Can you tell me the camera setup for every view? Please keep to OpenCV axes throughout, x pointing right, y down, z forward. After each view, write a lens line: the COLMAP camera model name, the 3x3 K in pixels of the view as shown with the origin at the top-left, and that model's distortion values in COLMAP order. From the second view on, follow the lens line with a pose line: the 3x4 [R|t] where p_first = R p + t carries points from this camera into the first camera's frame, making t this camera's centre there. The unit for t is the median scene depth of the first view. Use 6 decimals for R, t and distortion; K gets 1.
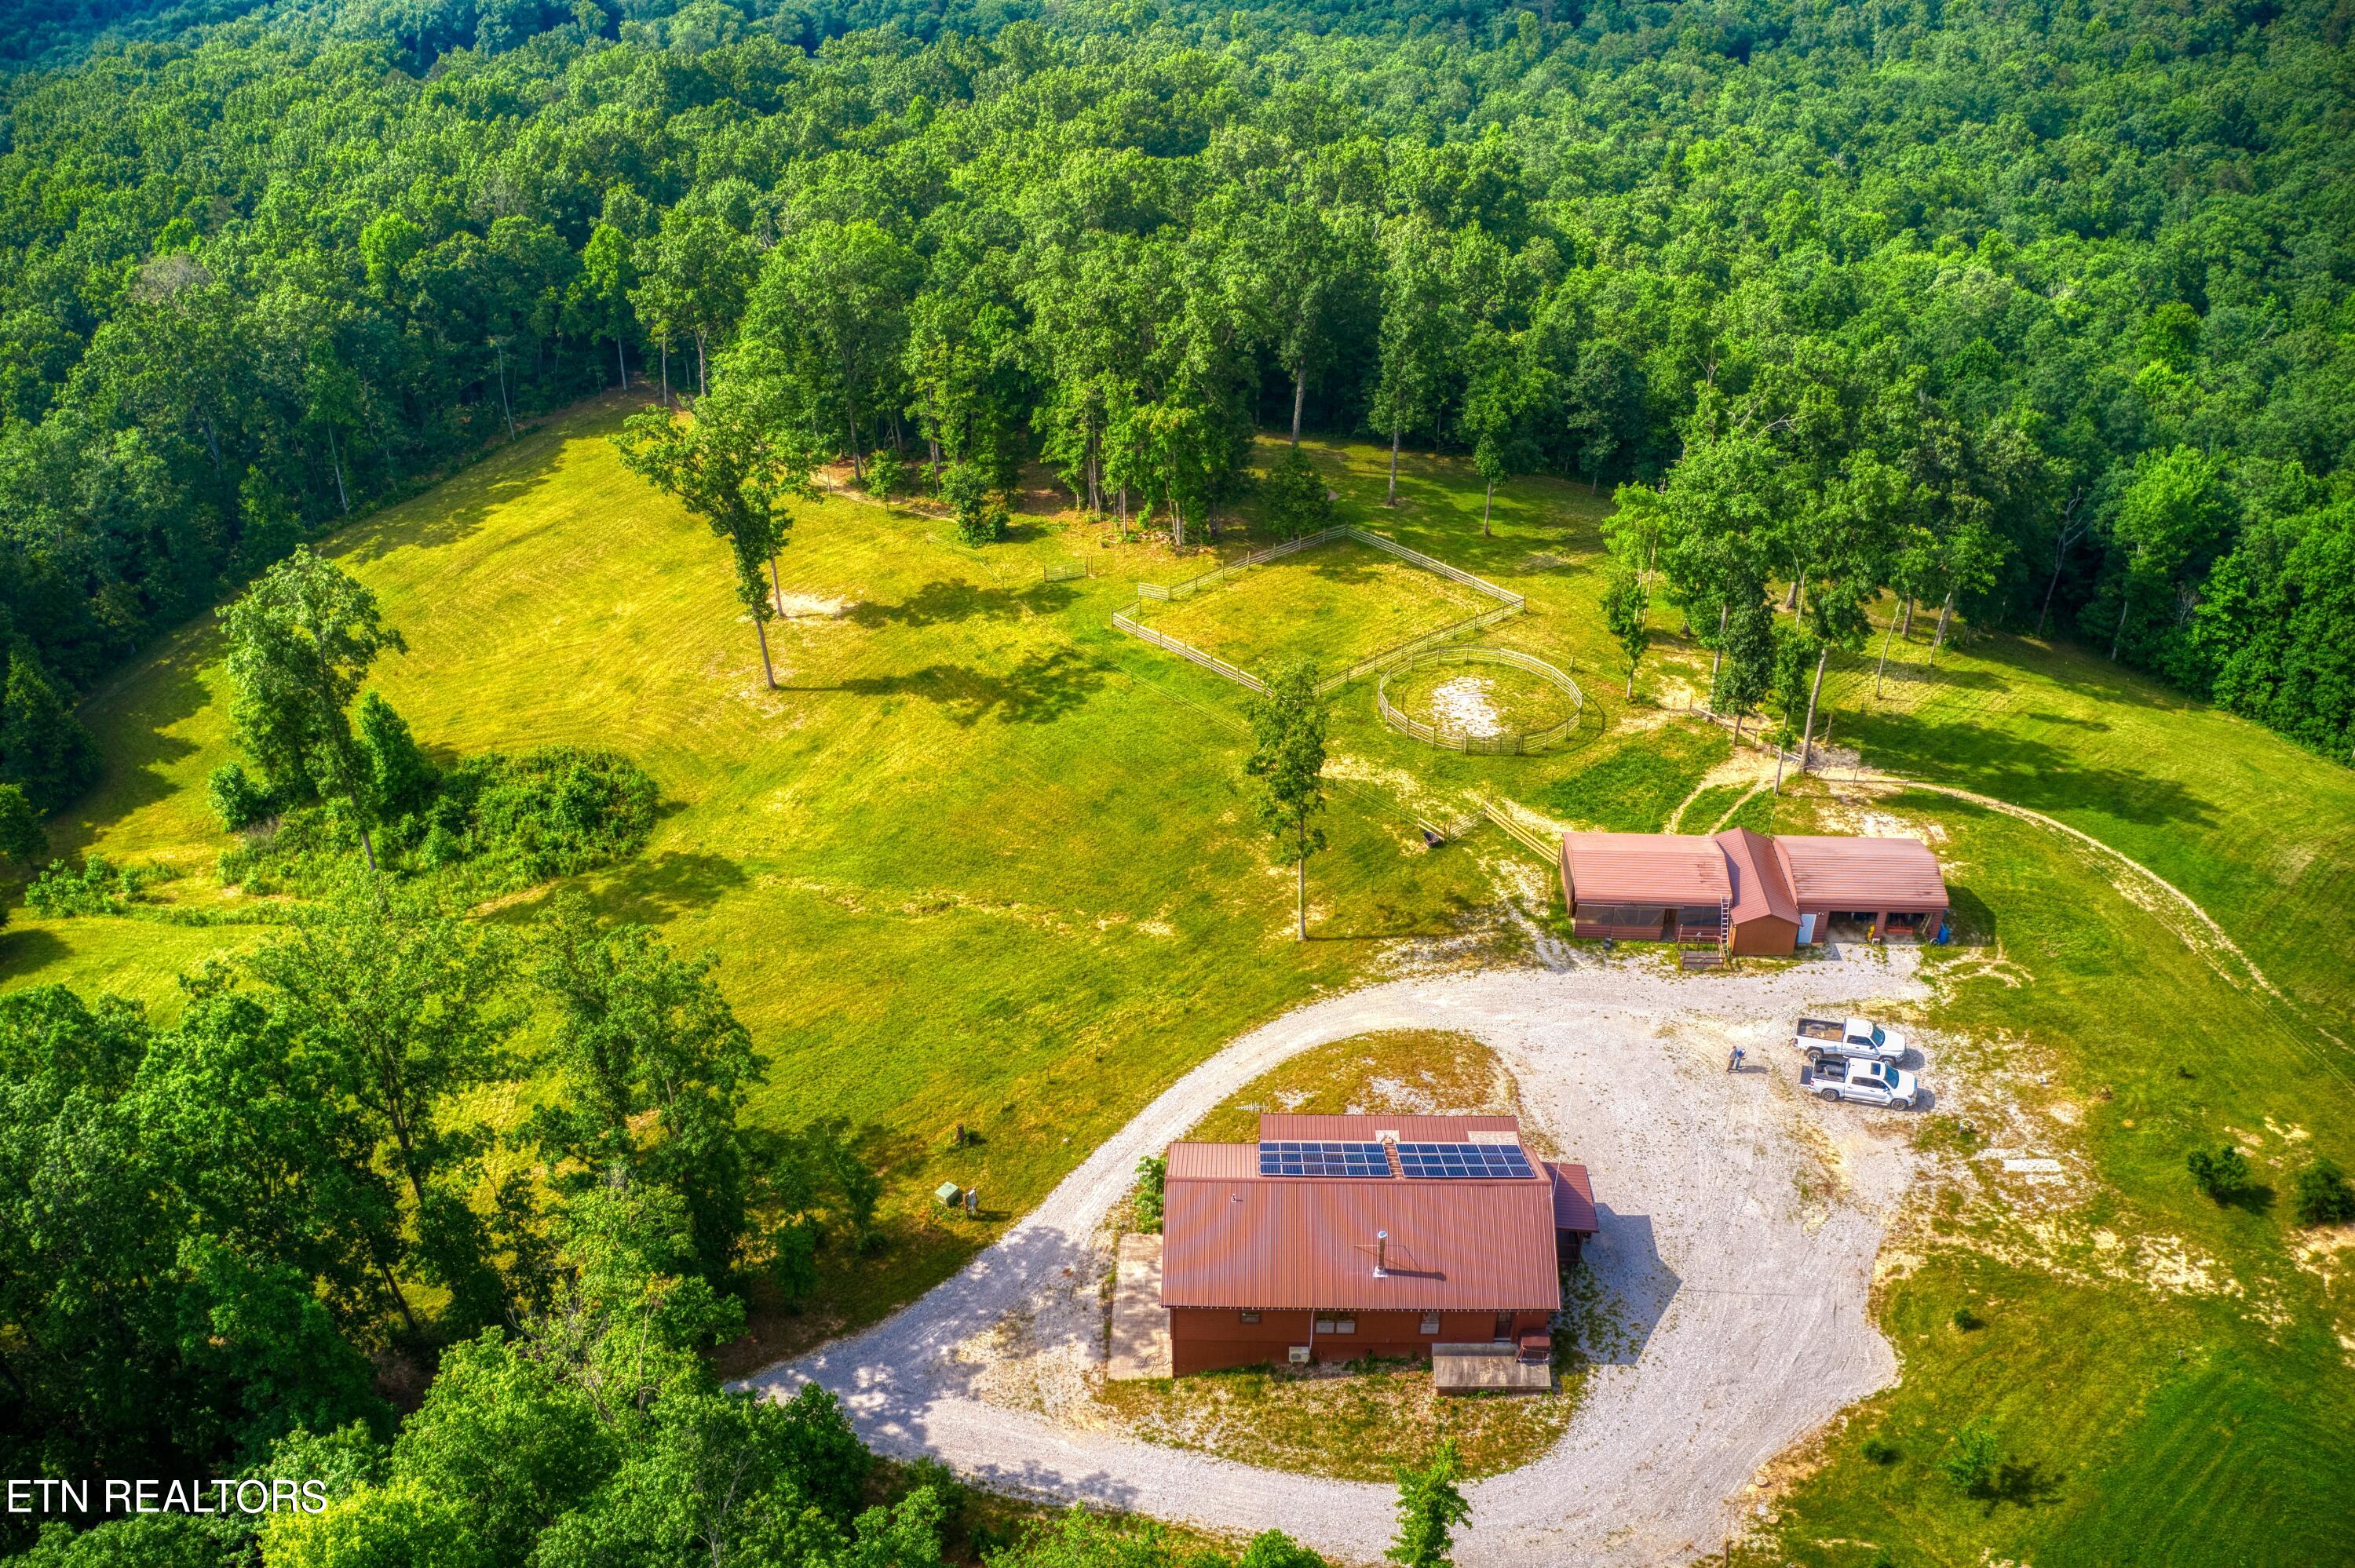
lens RADIAL K [[1853.0, 0, 1173.9], [0, 1853.0, 788.4], [0, 0, 1]] dist [-0.193029, 0.023087]
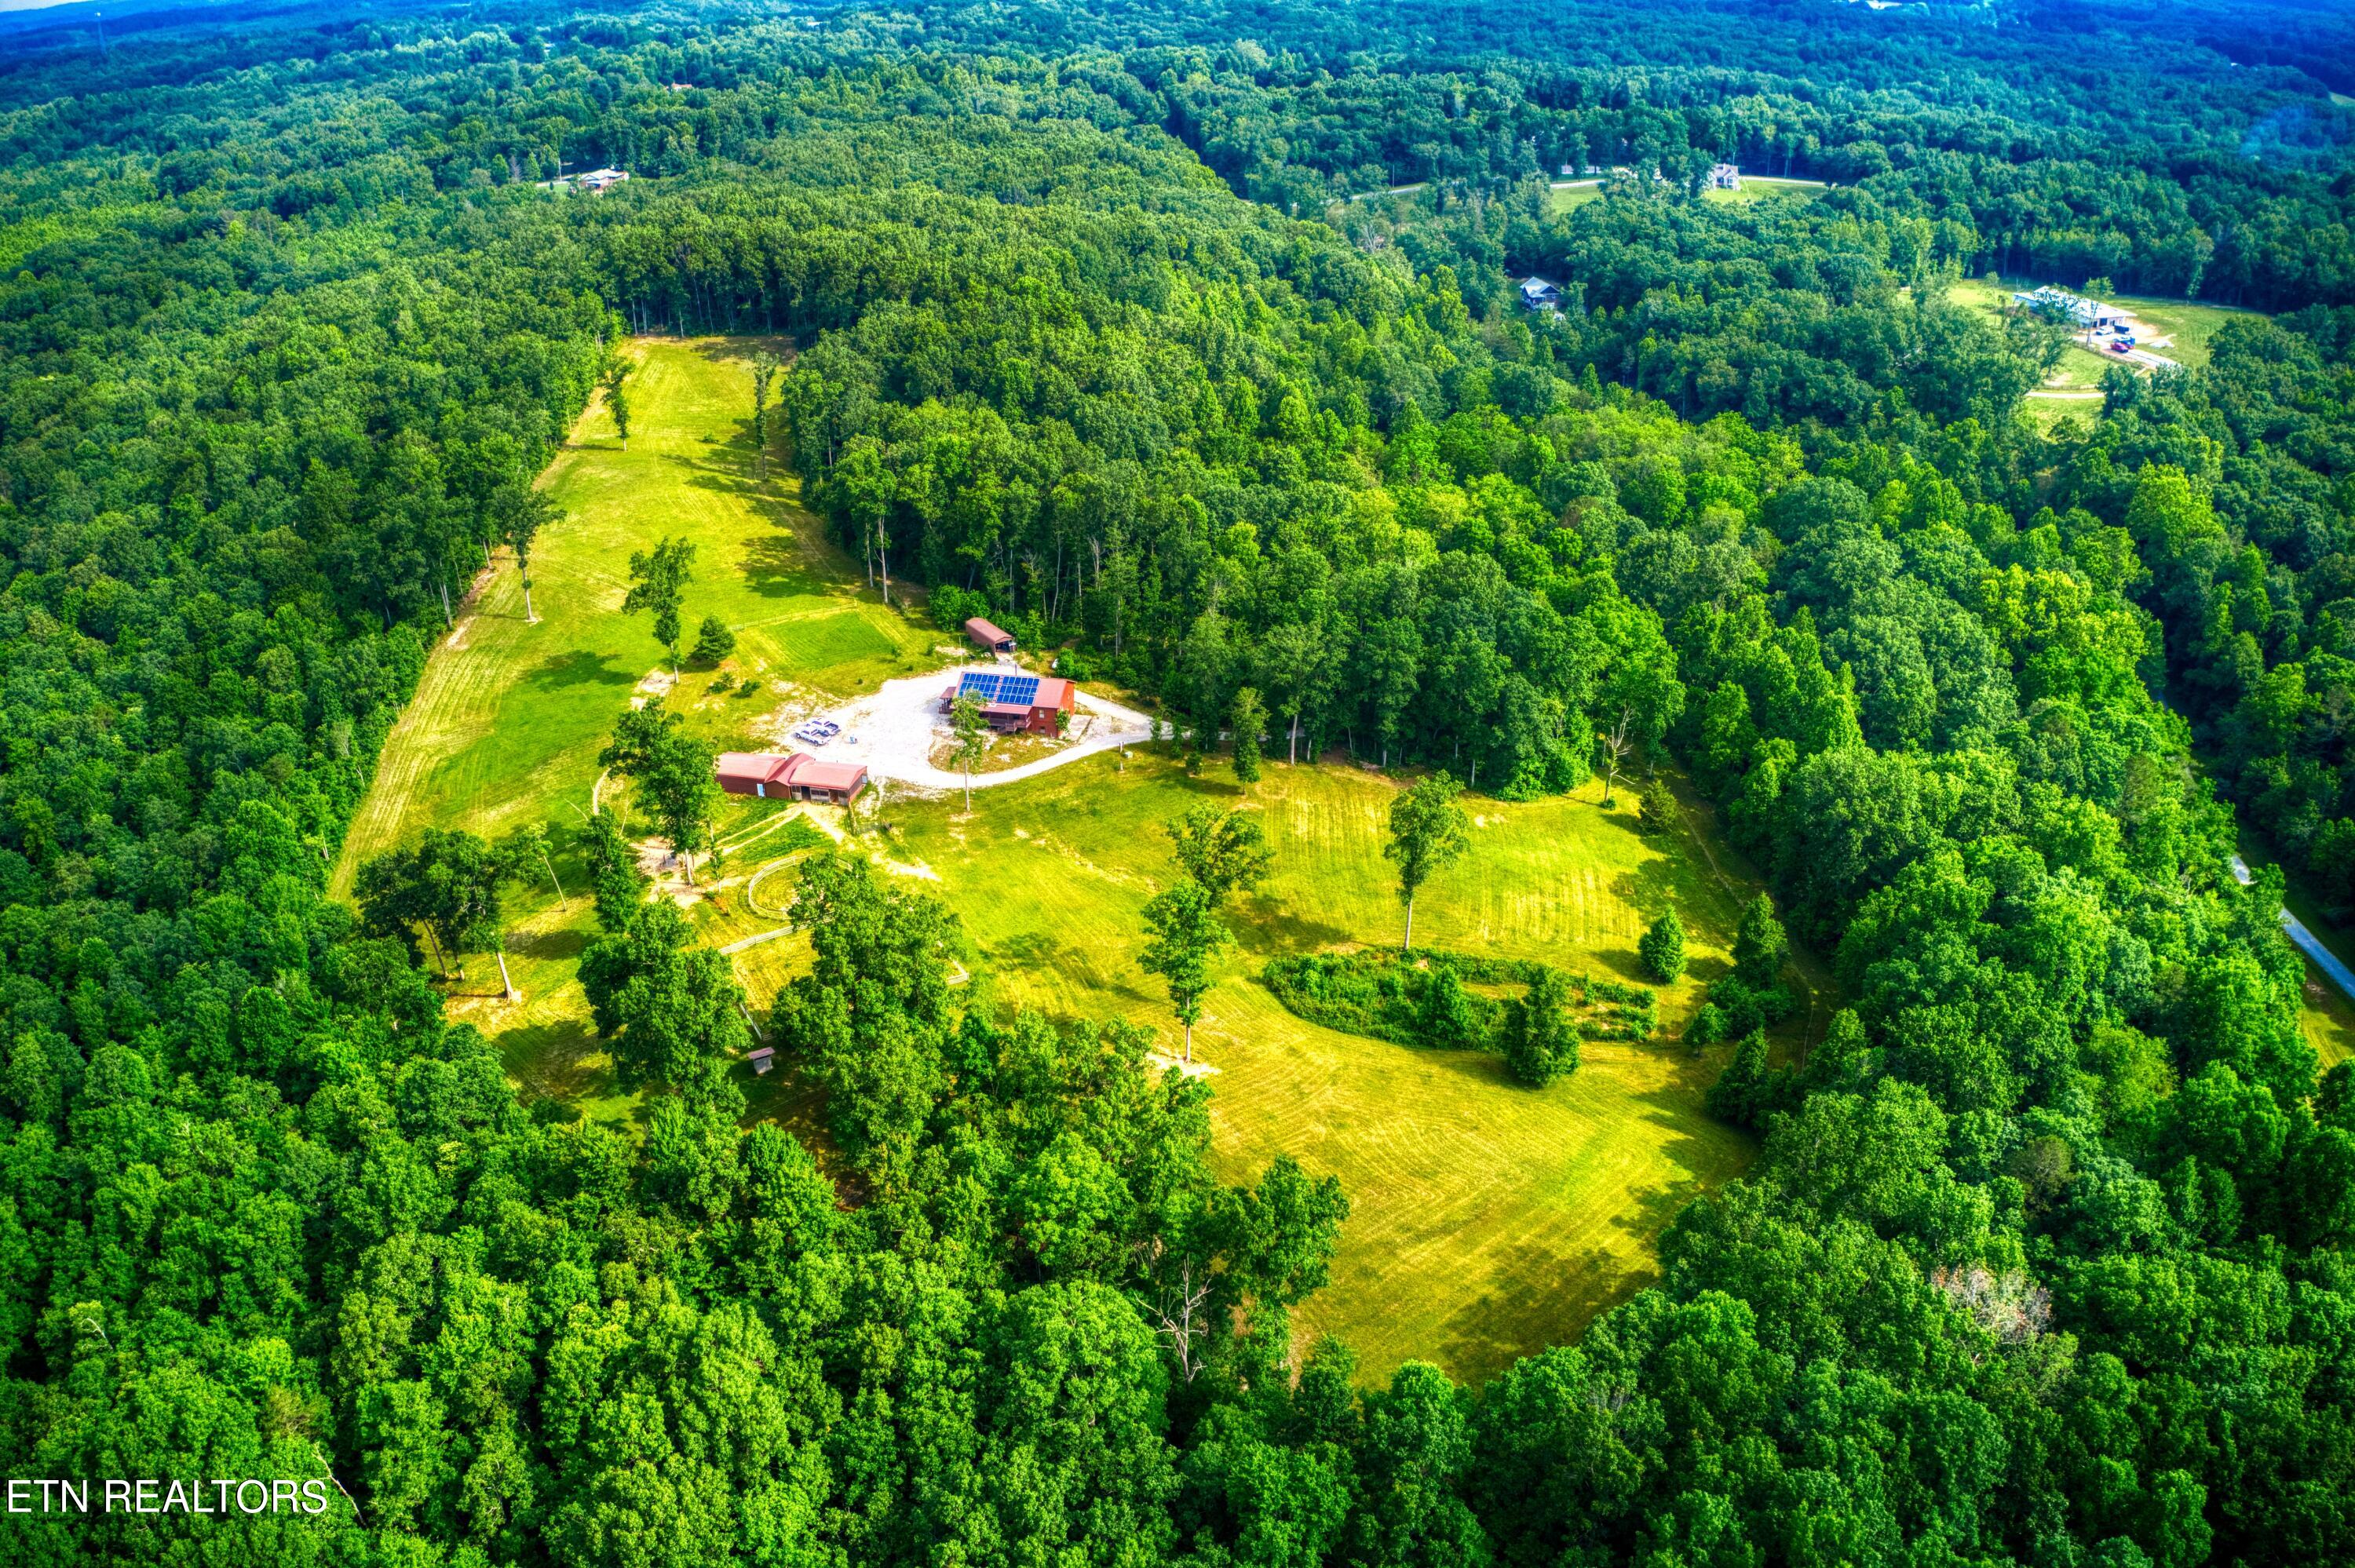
lens RADIAL K [[1853.0, 0, 1176.8], [0, 1853.0, 789.7], [0, 0, 1]] dist [-0.193029, 0.023087]
pose [[-0.982802, -0.062248, 0.173857, -0.739350], [0.114786, 0.531572, 0.839199, -2.306805], [-0.144656, 0.844722, -0.515285, 2.622640]]
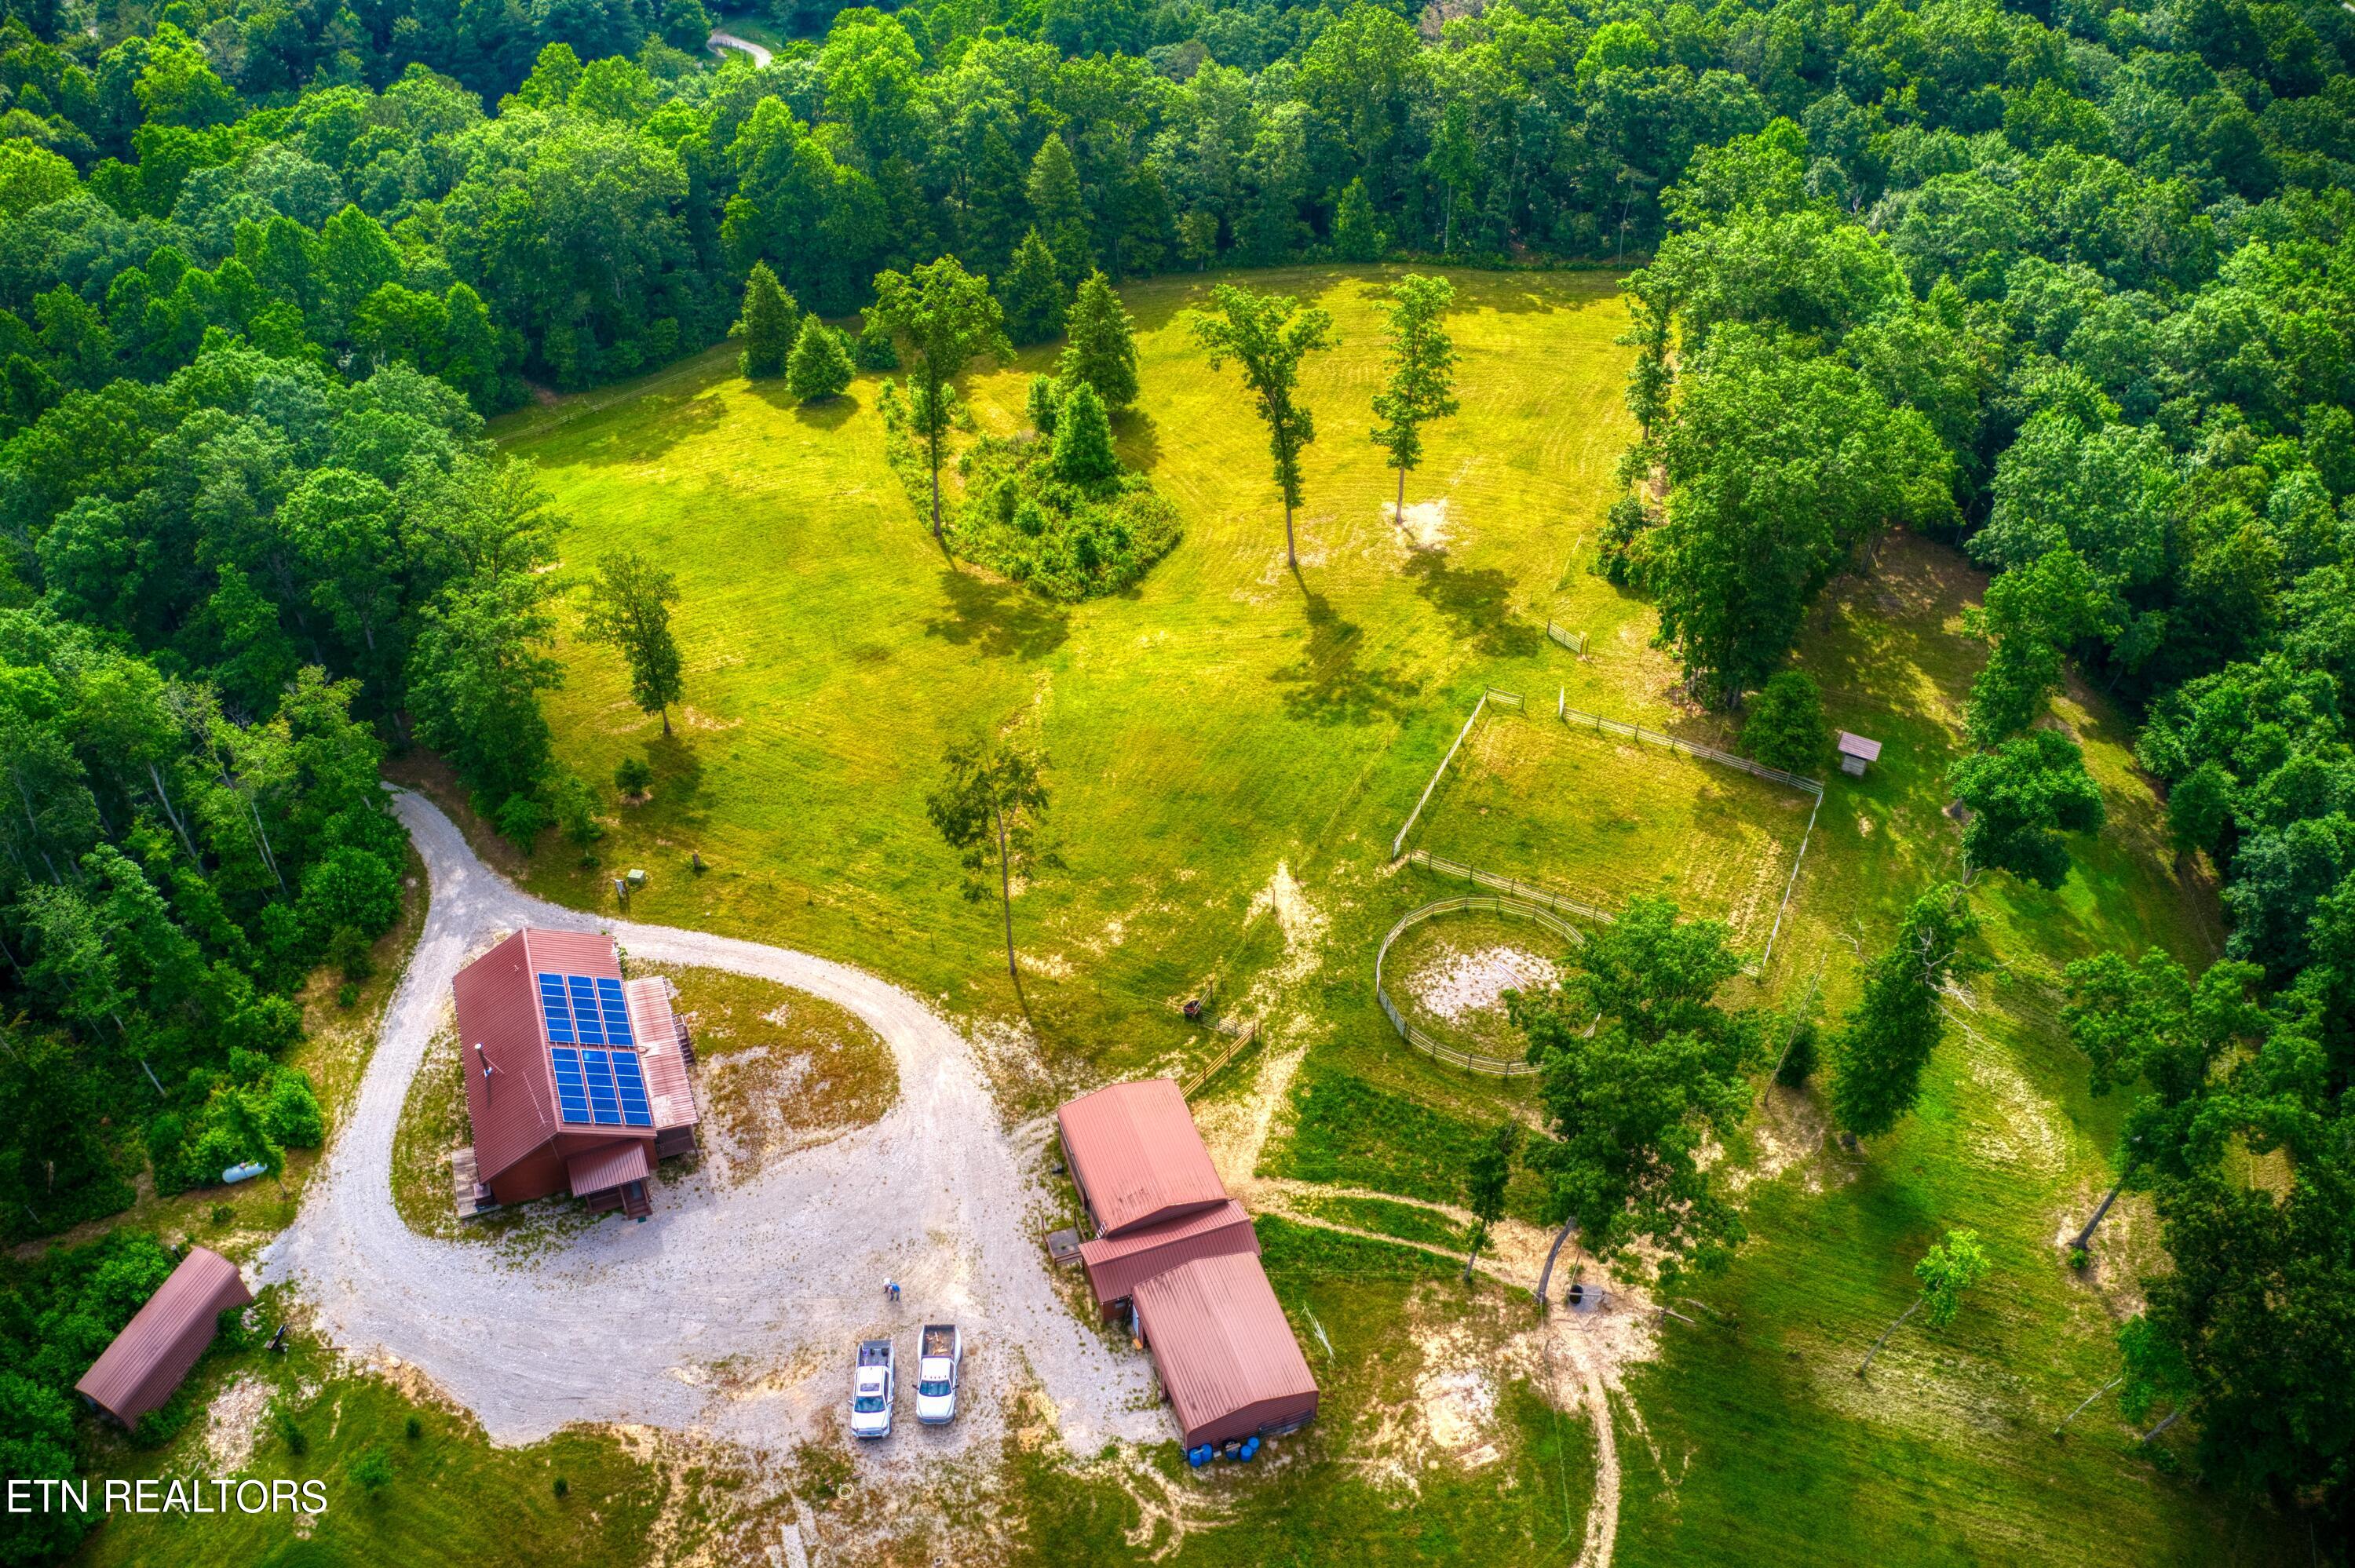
lens RADIAL K [[1853.0, 0, 1176.2], [0, 1853.0, 781.3], [0, 0, 1]] dist [-0.193029, 0.023087]
pose [[0.394552, 0.609173, -0.687922, 0.958126], [-0.474813, 0.776123, 0.414952, -0.612065], [0.786690, 0.162914, 0.595465, 0.487271]]
